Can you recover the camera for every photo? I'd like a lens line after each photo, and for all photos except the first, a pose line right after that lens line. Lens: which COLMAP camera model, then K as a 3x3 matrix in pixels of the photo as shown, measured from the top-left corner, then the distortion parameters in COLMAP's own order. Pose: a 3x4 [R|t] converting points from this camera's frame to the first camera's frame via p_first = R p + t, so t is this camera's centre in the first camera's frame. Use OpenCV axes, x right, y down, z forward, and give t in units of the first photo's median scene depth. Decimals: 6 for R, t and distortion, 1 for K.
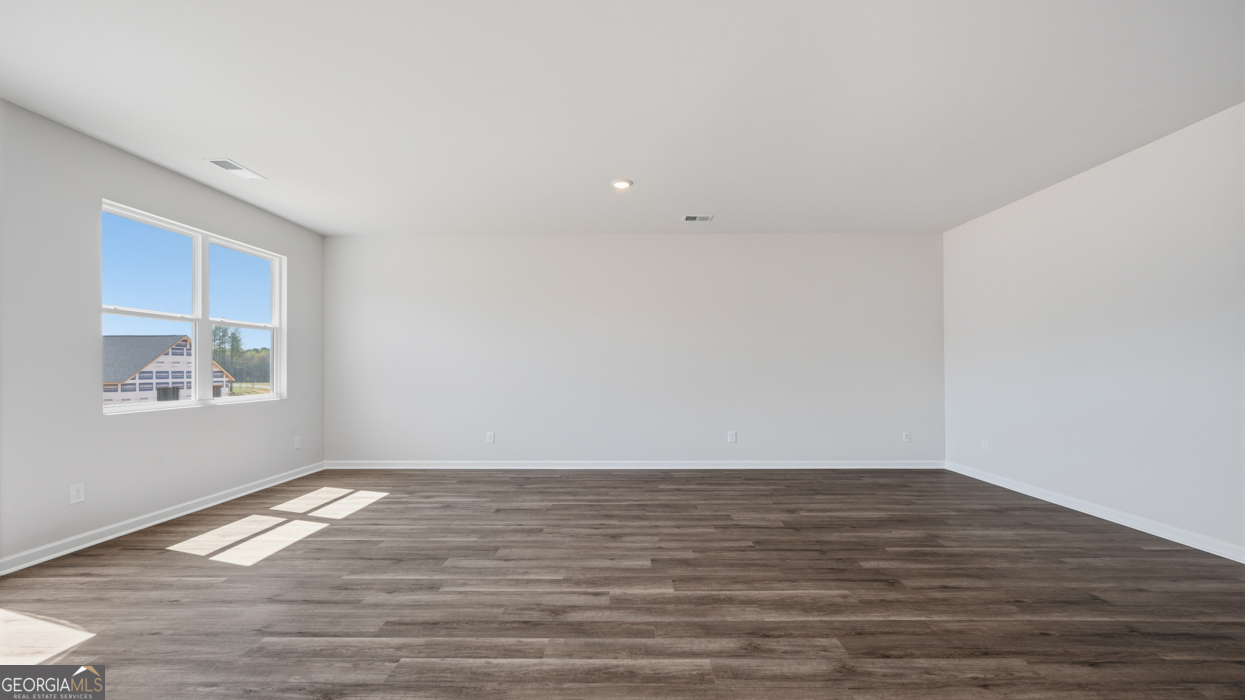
lens RADIAL K [[481.6, 0, 625.1], [0, 481.6, 380.9], [0, 0, 1]] dist [-0.007975, 0.000001]
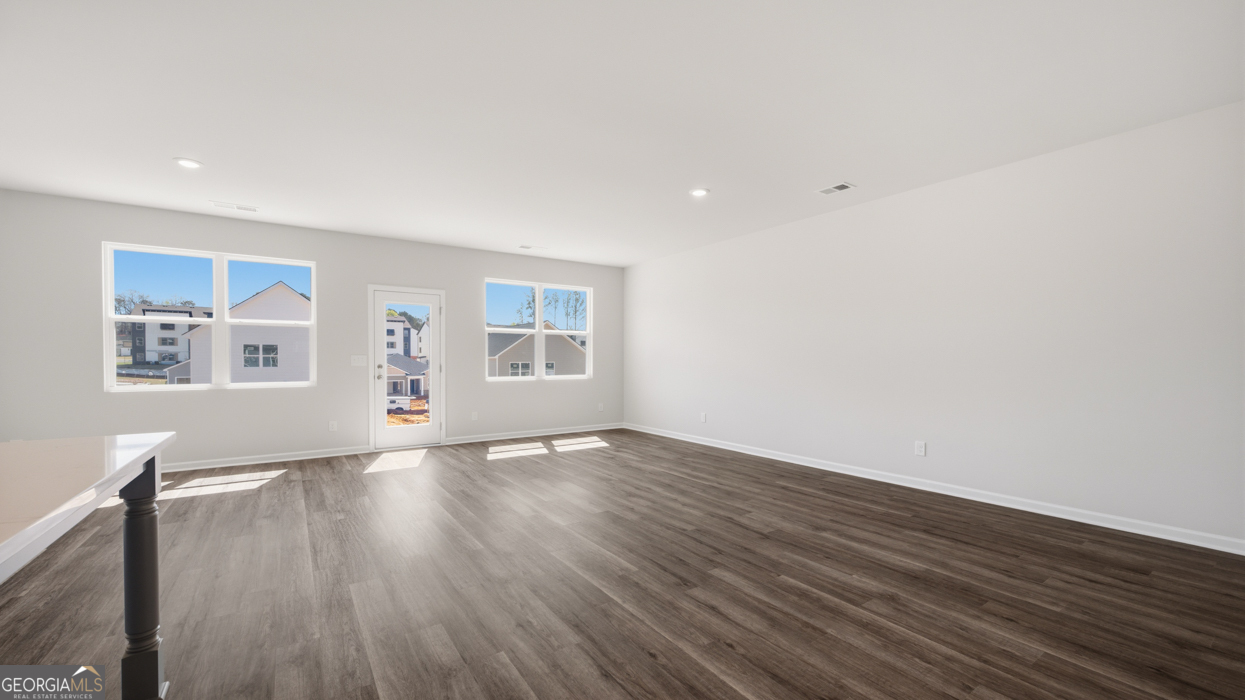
lens RADIAL K [[488.6, 0, 626.1], [0, 488.6, 364.3], [0, 0, 1]] dist [0.000910, 0.000075]
pose [[0.574857, 0.010049, -0.818192, 1.123391], [-0.020896, 0.999779, -0.002402, -0.012072], [0.817987, 0.018477, 0.574940, 0.295211]]
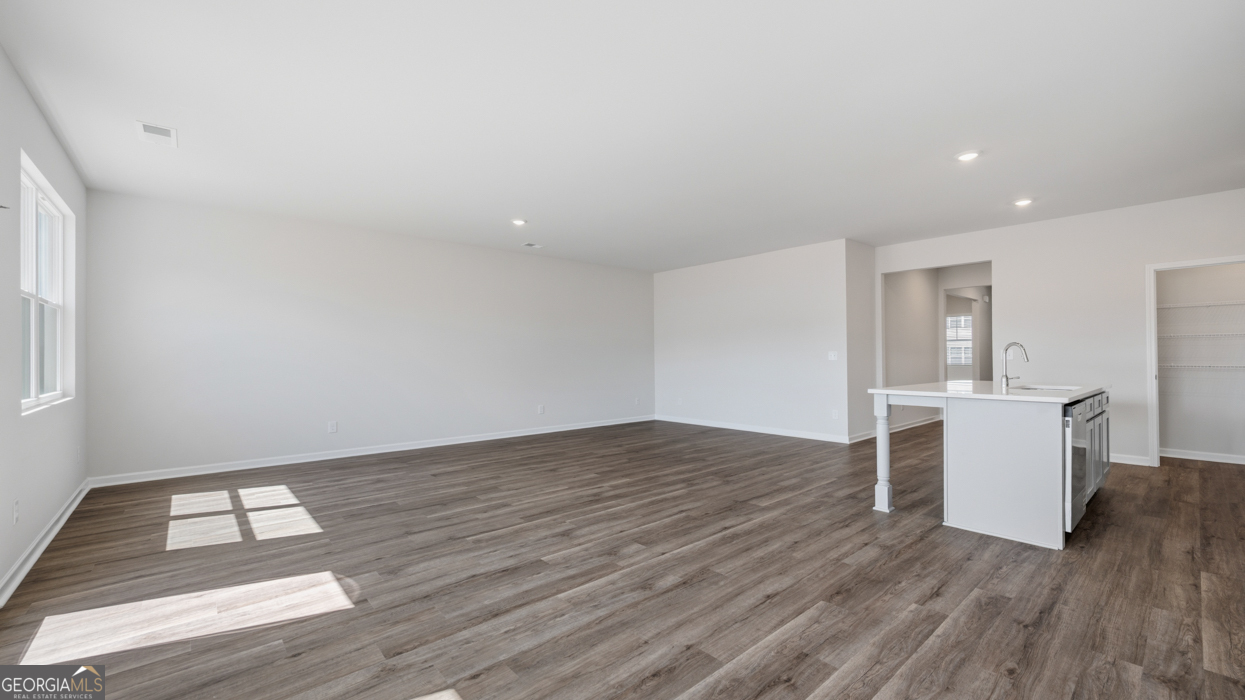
lens RADIAL K [[500.7, 0, 628.1], [0, 500.7, 352.2], [0, 0, 1]] dist [0.000214, 0.000142]
pose [[0.744019, 0.005074, 0.668139, -0.996623], [0.019546, 0.999378, -0.029356, 0.010968], [-0.667872, 0.034901, 0.743457, -0.356365]]
